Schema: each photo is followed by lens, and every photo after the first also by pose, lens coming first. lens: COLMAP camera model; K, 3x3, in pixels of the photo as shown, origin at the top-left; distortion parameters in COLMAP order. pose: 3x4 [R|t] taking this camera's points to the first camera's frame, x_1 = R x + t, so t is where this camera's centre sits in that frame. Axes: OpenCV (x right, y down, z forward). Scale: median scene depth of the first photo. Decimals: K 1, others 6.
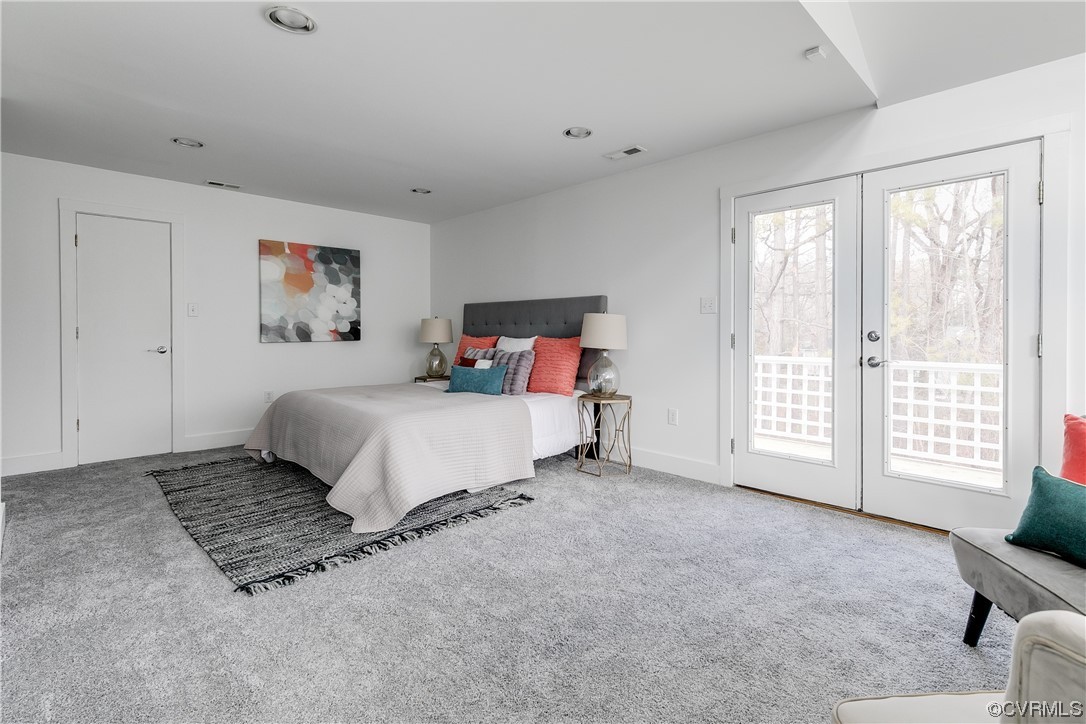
lens RADIAL K [[493.3, 0, 561.4], [0, 493.3, 332.0], [0, 0, 1]] dist [0.005721, -0.001175]
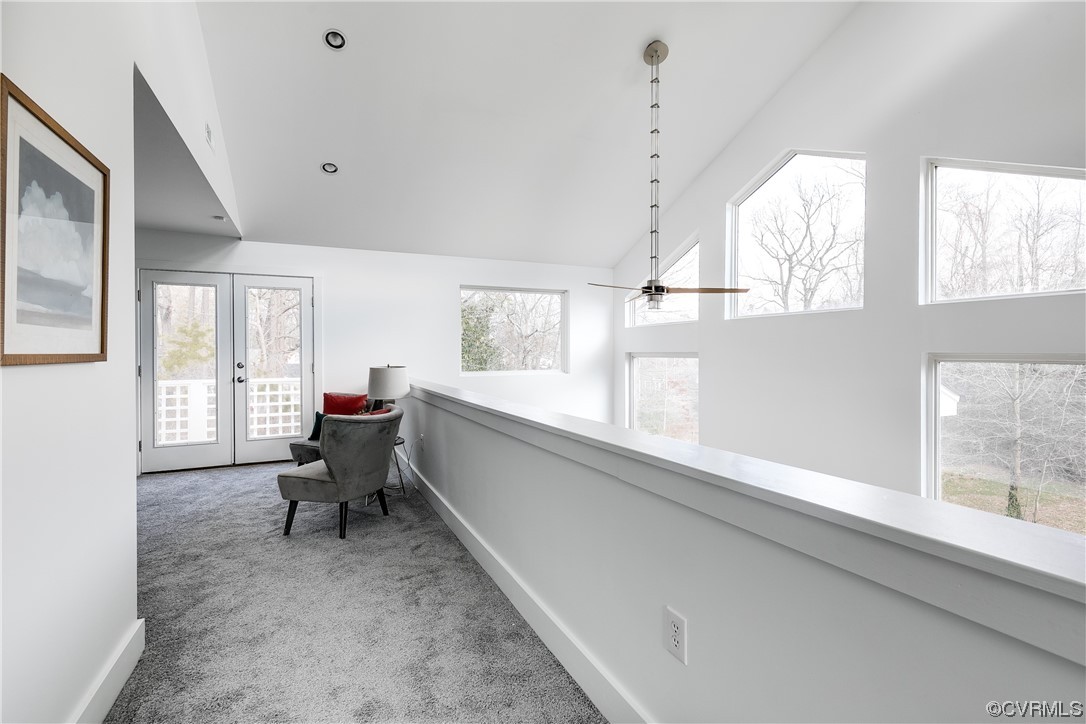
lens RADIAL K [[493.3, 0, 542.7], [0, 493.3, 355.6], [0, 0, 1]] dist [0.005721, -0.001175]
pose [[0.335161, -0.011686, 0.942088, -0.703187], [0.006284, 0.999929, 0.010168, -0.038860], [-0.942140, 0.002512, 0.335211, -0.650003]]
